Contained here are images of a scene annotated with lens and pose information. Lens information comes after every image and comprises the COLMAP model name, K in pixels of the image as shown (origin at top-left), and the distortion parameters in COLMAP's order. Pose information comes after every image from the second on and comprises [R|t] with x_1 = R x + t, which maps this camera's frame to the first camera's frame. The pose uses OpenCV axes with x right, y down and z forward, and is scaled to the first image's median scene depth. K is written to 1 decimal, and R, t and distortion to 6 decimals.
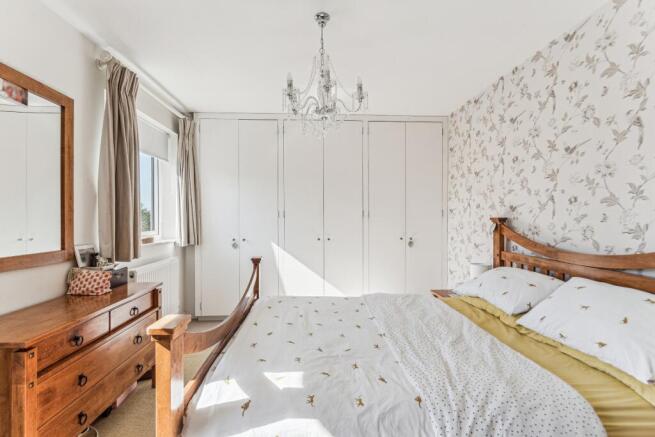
lens RADIAL K [[299.0, 0, 327.5], [0, 299.0, 218.5], [0, 0, 1]] dist [-0.005530, -0.000603]
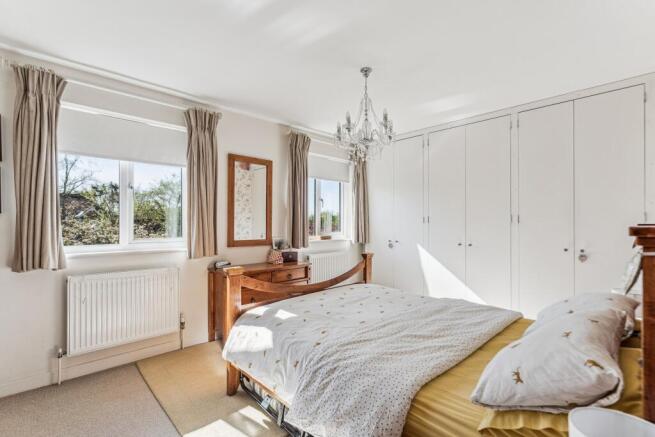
lens RADIAL K [[299.0, 0, 327.5], [0, 299.0, 218.5], [0, 0, 1]] dist [-0.005530, -0.000603]
pose [[0.652951, -0.008106, -0.757357, 0.747608], [-0.003206, 0.999904, -0.013466, -0.004368], [0.757394, 0.011221, 0.652862, 0.018068]]
